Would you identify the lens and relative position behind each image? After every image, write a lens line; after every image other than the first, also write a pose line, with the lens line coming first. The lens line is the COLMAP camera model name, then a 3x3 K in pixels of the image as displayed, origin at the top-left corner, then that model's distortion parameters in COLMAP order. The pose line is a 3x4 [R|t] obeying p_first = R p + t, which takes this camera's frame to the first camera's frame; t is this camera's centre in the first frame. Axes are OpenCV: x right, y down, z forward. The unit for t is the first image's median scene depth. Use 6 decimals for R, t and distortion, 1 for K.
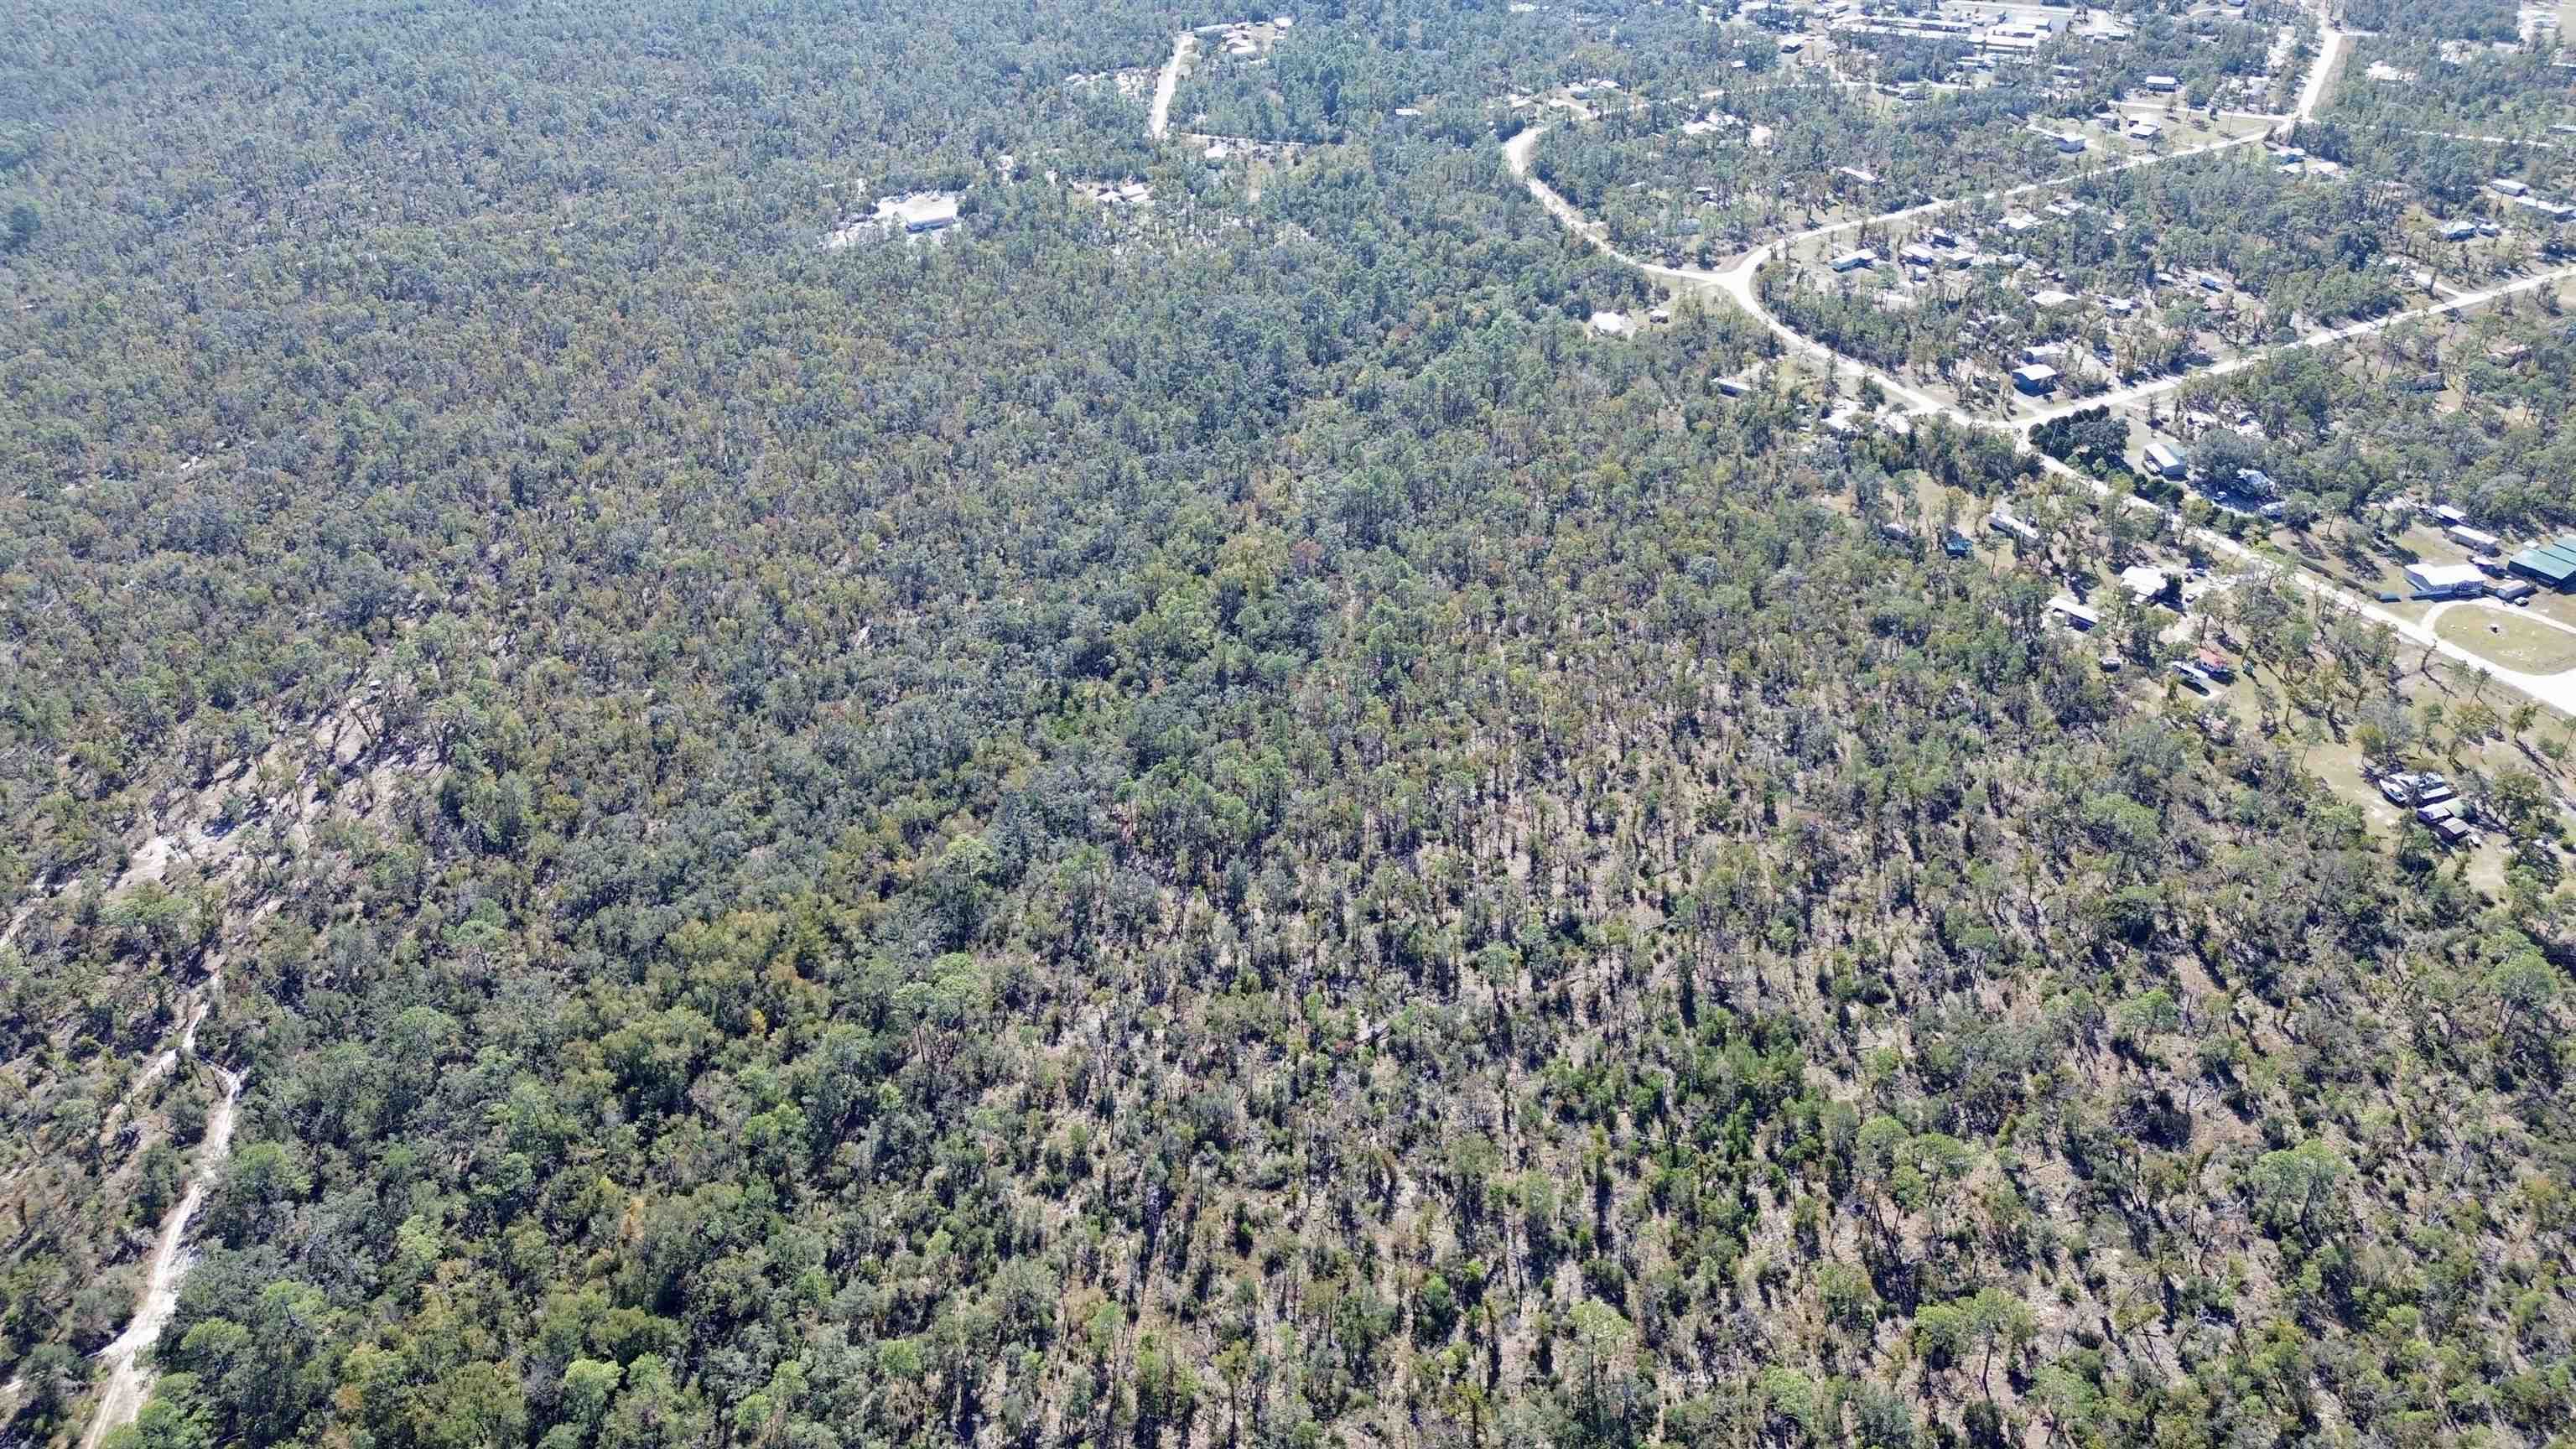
lens RADIAL K [[1865.8, 0, 1288.0], [0, 1865.8, 724.5], [0, 0, 1]] dist [0.077972, -0.071376]
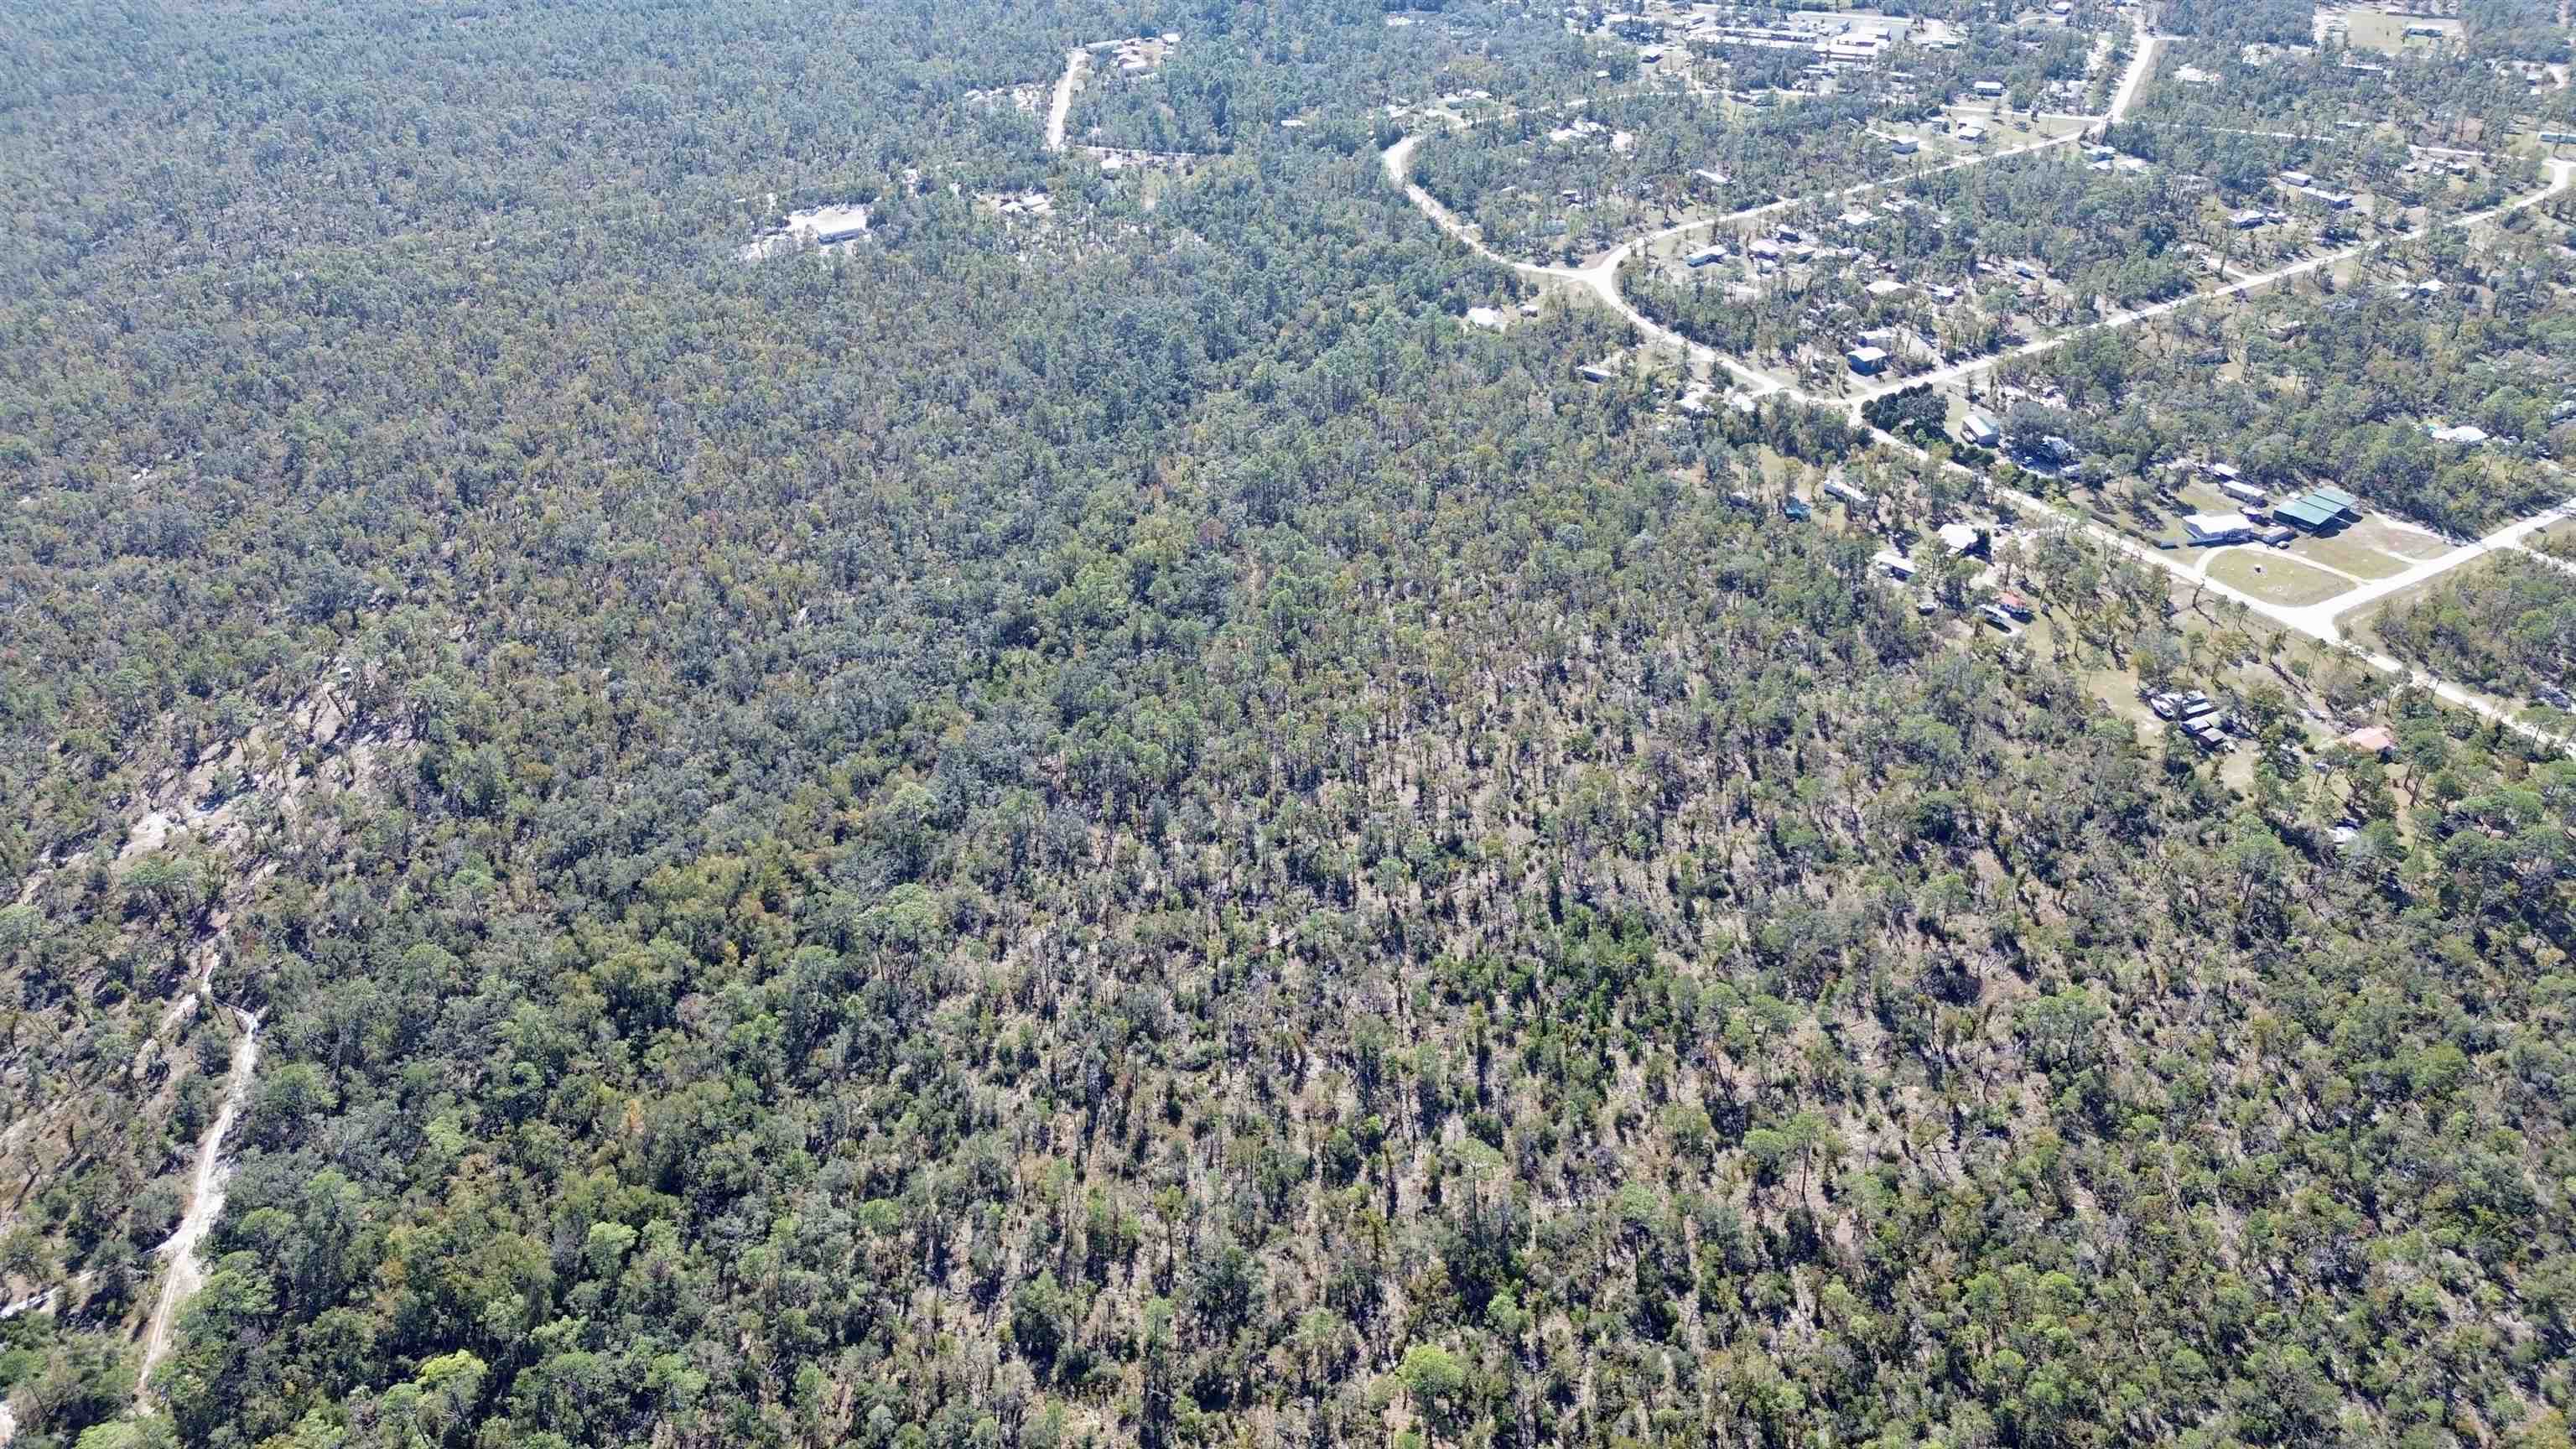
lens RADIAL K [[1865.8, 0, 1288.0], [0, 1865.8, 724.5], [0, 0, 1]] dist [0.077972, -0.071376]
pose [[0.998316, -0.029691, 0.049838, -0.002765], [0.029876, 0.999549, -0.002958, 0.027581], [-0.049727, 0.004442, 0.998753, -0.096958]]
